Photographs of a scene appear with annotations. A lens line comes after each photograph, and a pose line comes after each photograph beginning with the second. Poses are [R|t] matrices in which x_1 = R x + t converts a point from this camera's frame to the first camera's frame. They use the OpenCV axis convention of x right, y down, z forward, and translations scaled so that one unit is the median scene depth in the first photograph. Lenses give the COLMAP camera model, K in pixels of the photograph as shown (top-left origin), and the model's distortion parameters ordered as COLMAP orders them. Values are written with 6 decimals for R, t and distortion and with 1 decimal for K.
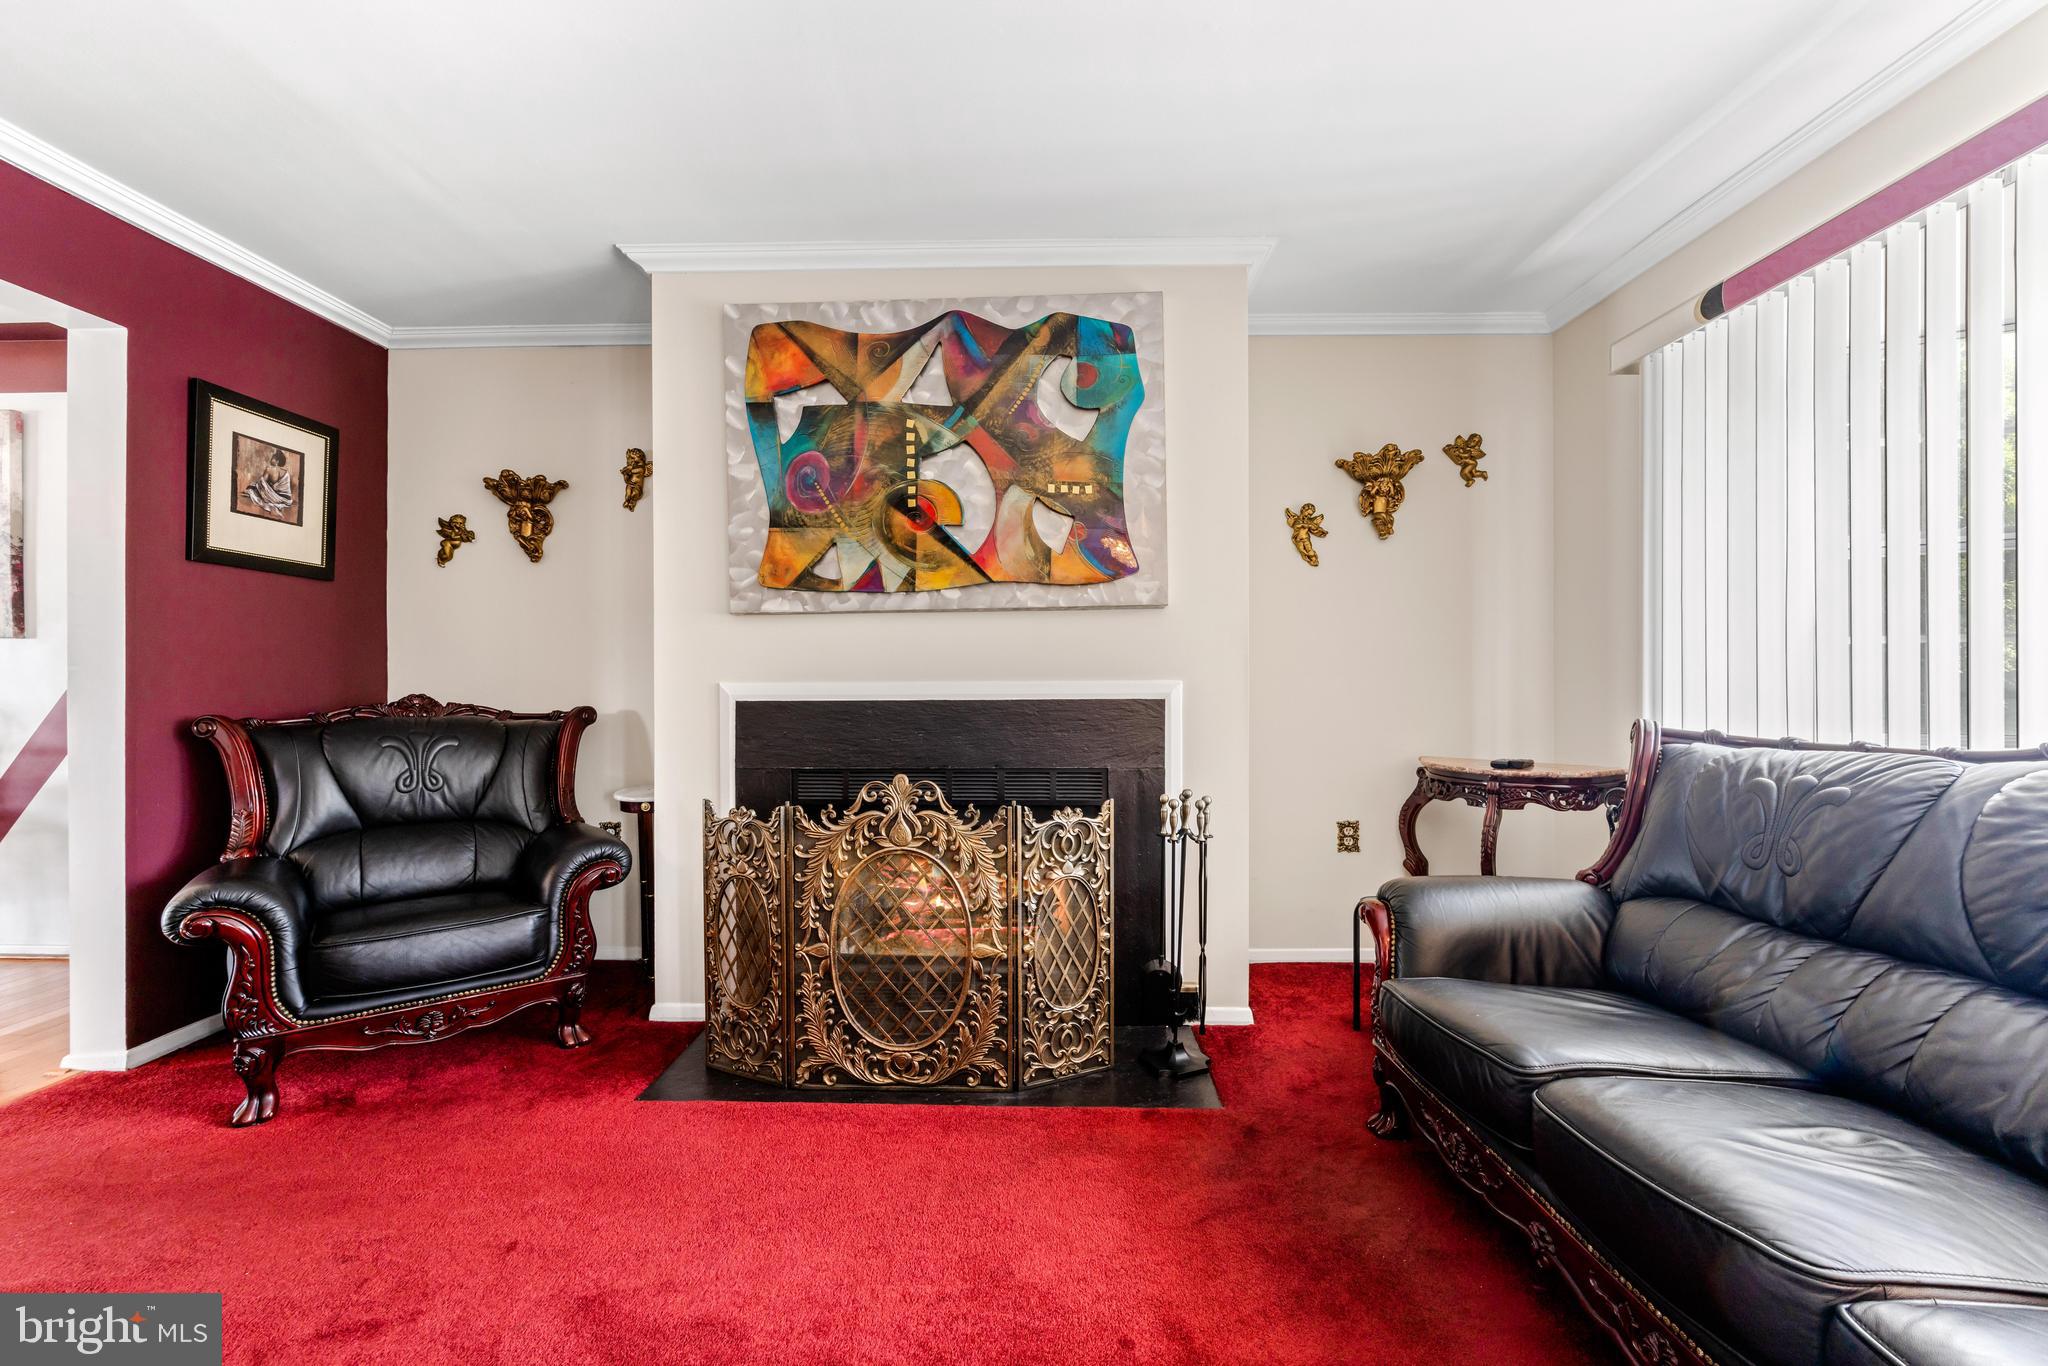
lens RADIAL K [[833.6, 0, 1029.0], [0, 833.6, 683.3], [0, 0, 1]] dist [-0.002930, 0.000133]
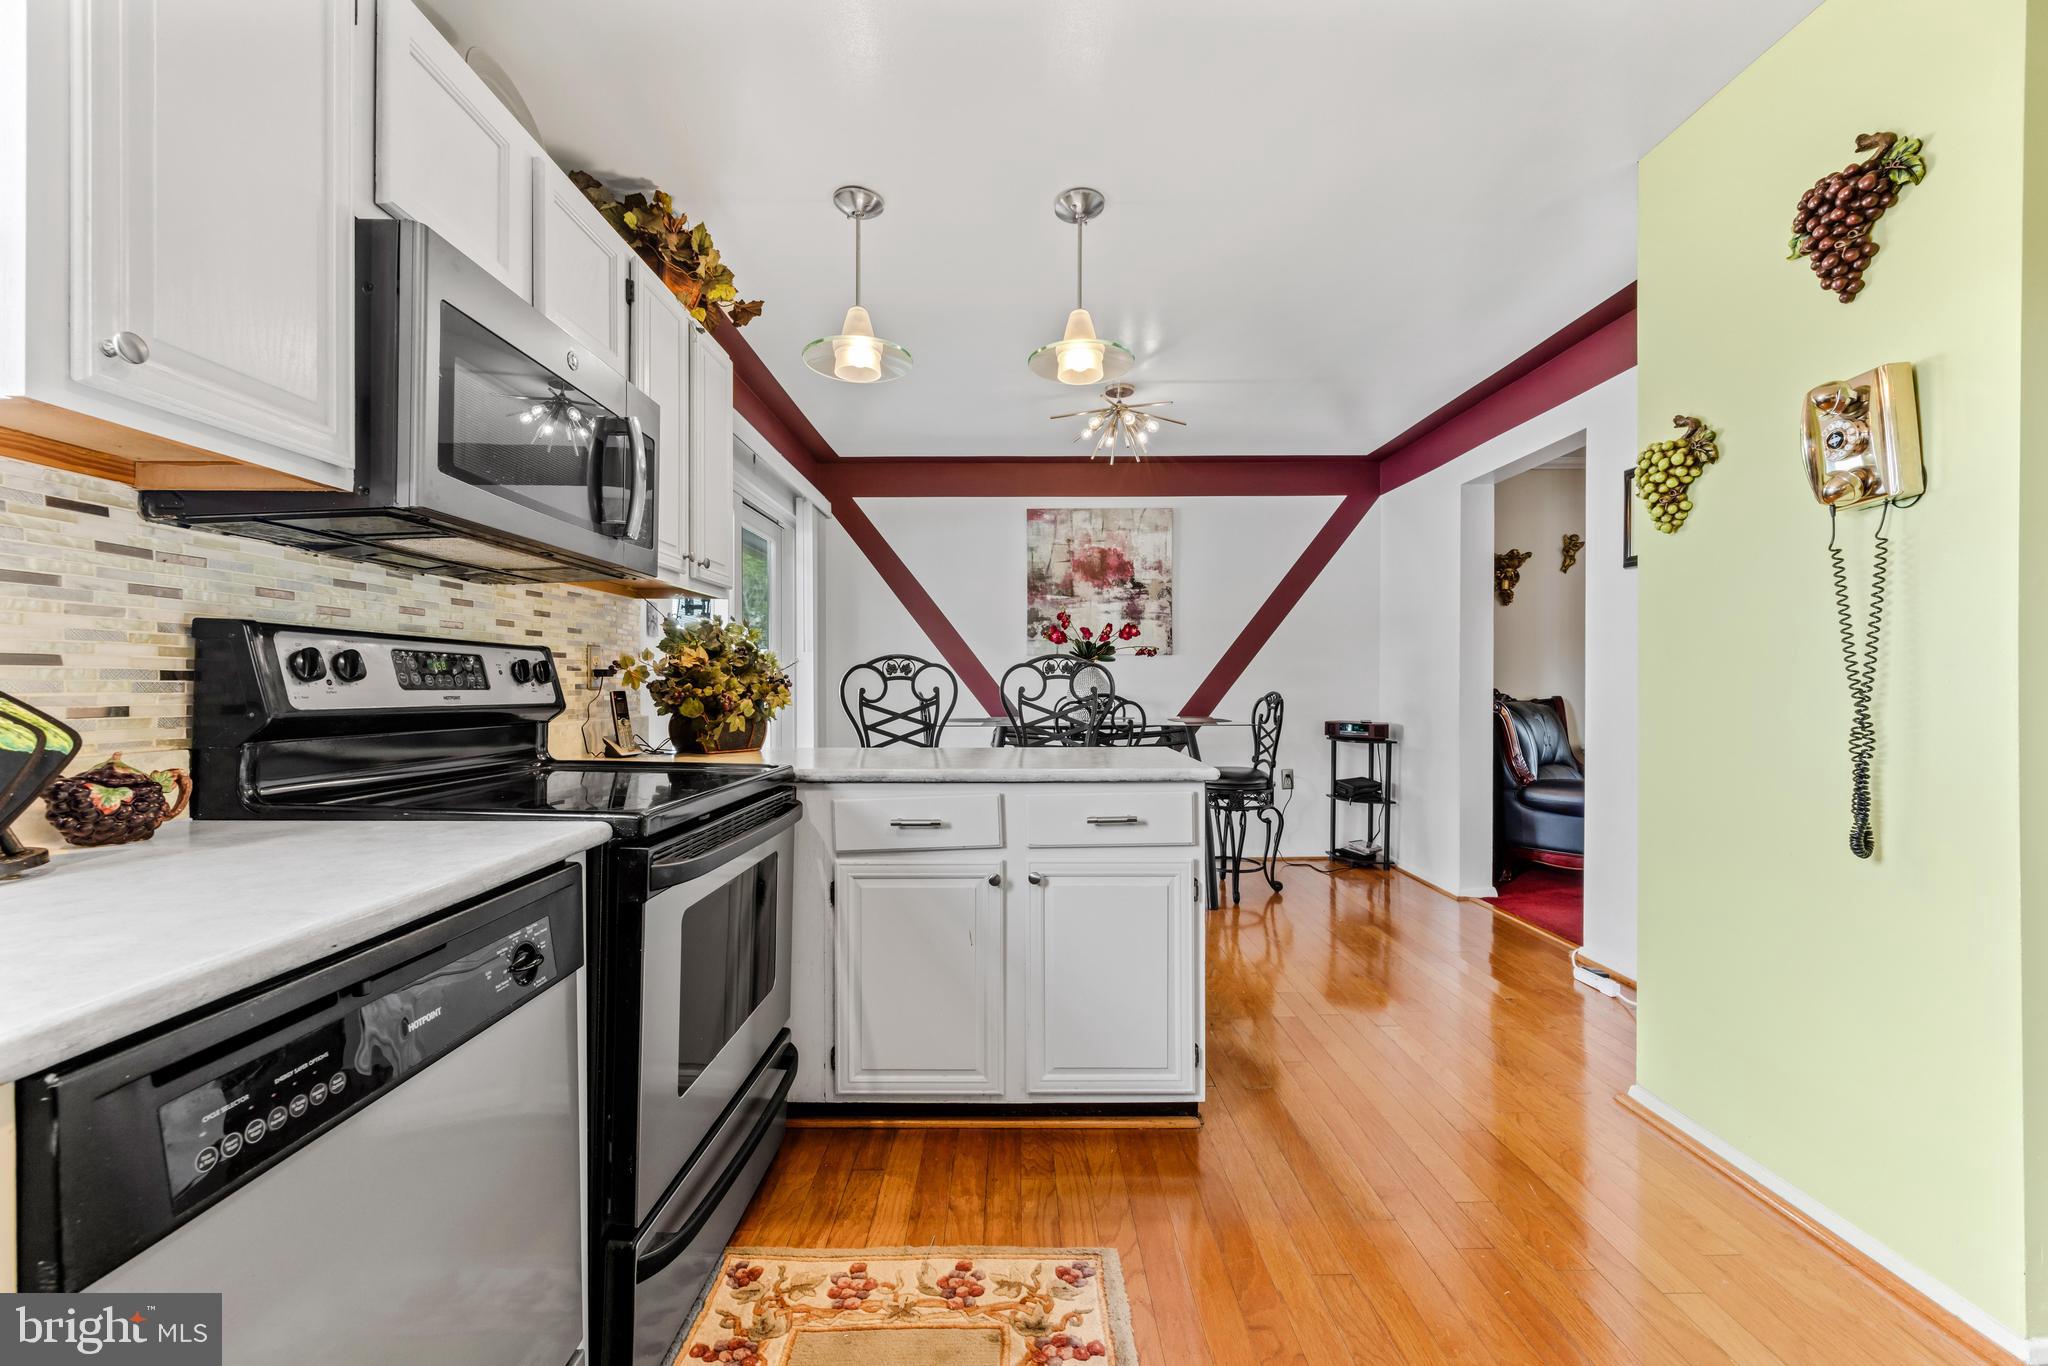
lens RADIAL K [[817.3, 0, 1025.8], [0, 817.3, 687.5], [0, 0, 1]] dist [0.001361, 0.000211]
pose [[0.999881, -0.005109, 0.014561, -1.894529], [0.005070, 0.999983, 0.002715, 0.002964], [-0.014575, -0.002641, 0.999890, -0.654870]]
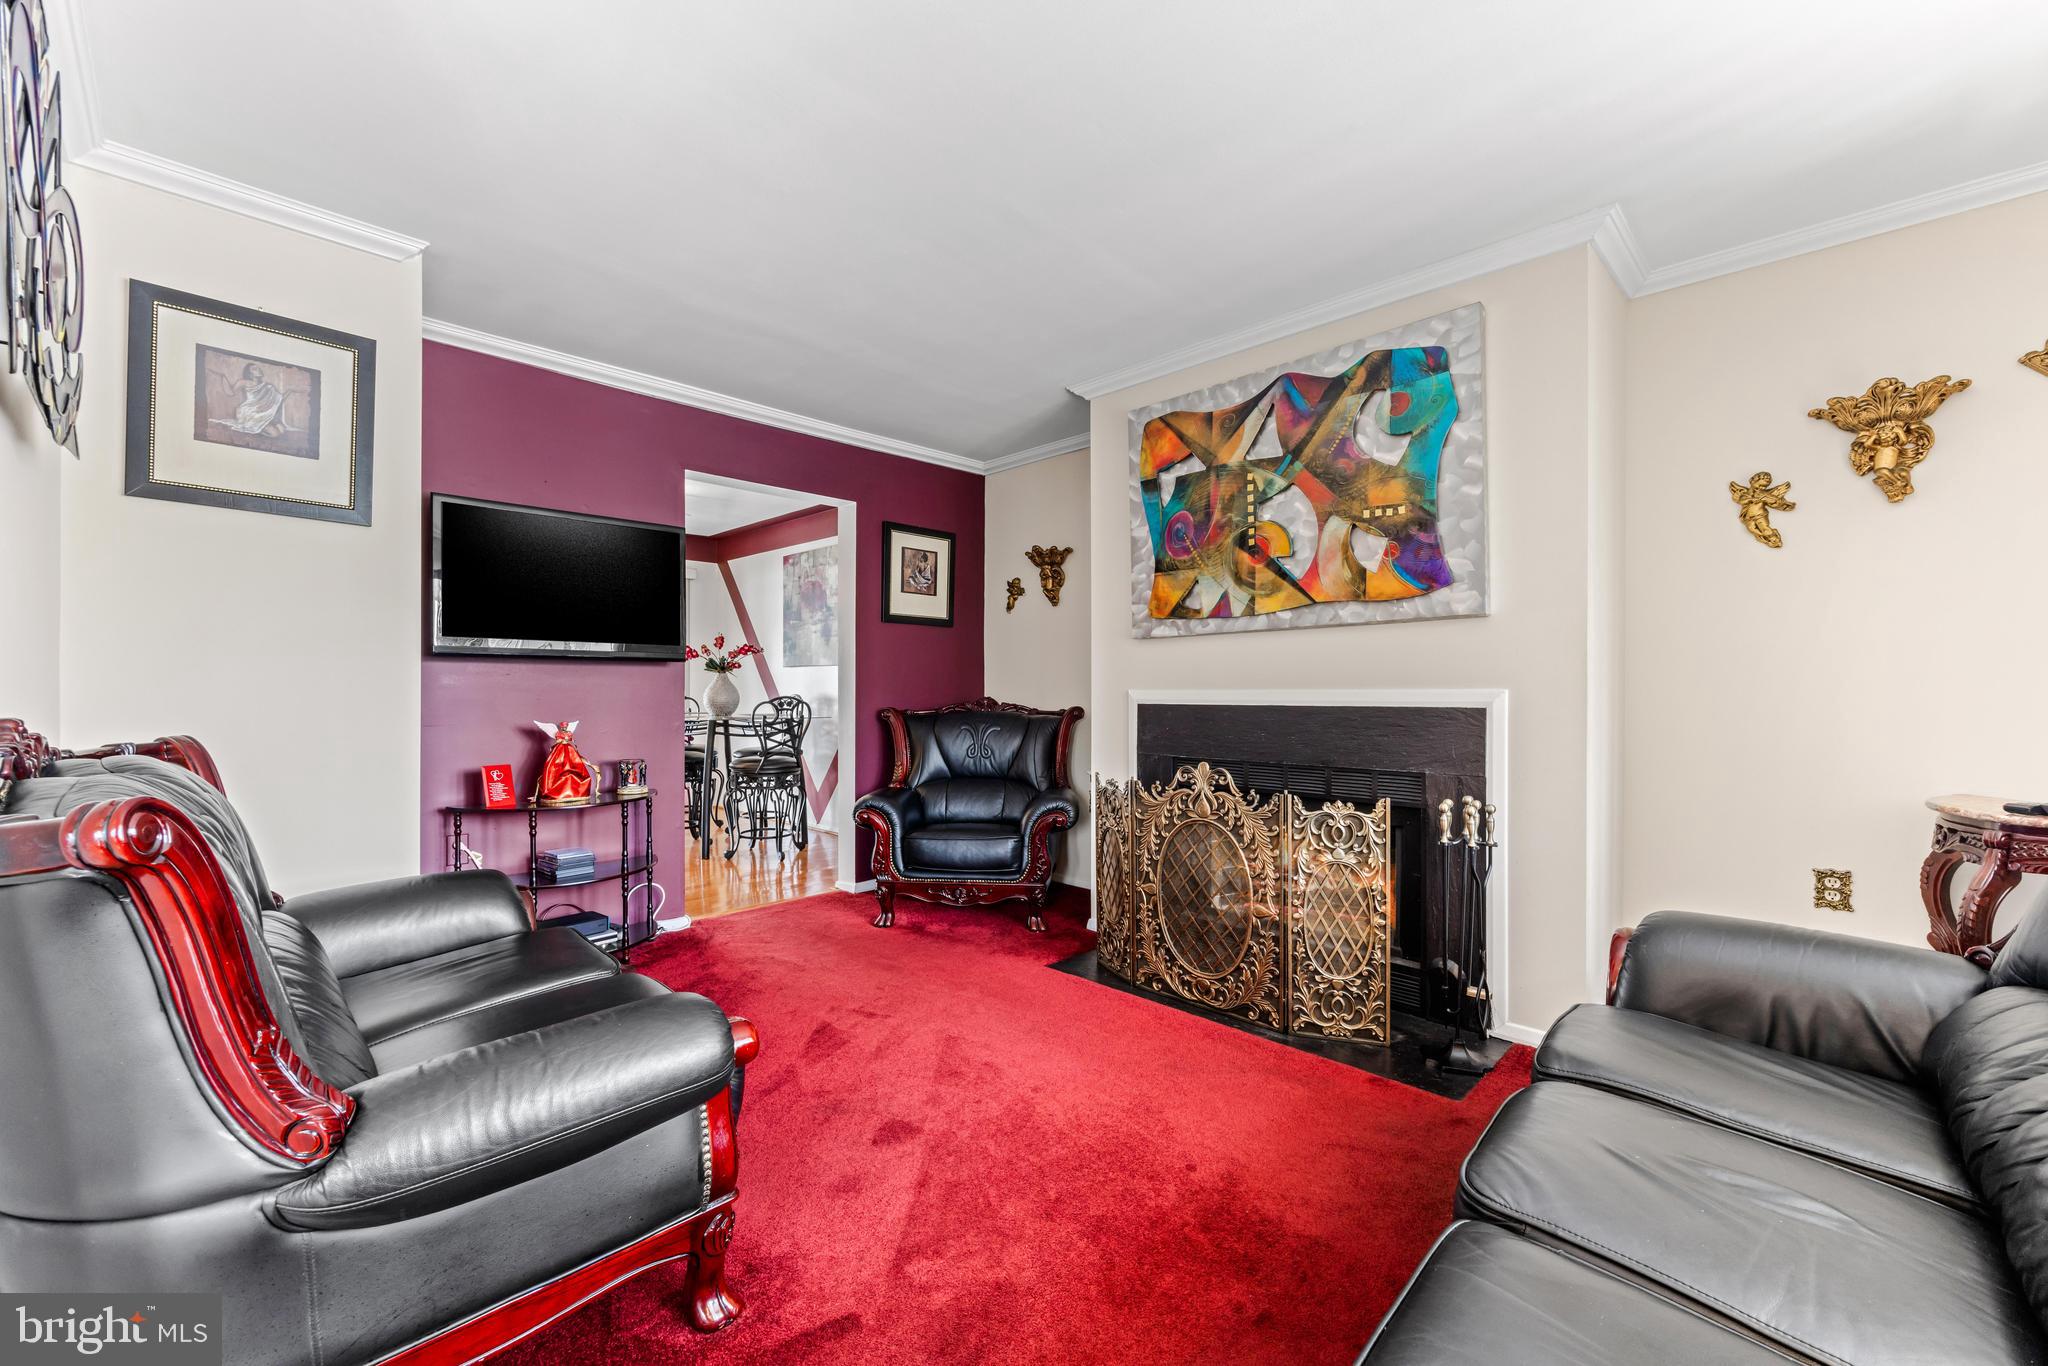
lens RADIAL K [[837.2, 0, 1028.8], [0, 837.2, 690.5], [0, 0, 1]] dist [-0.001157, 0.000136]
pose [[0.727455, 0.003506, -0.686146, 0.459525], [-0.003397, 0.999993, 0.001508, -0.001583], [0.686147, 0.001234, 0.727462, -0.105639]]
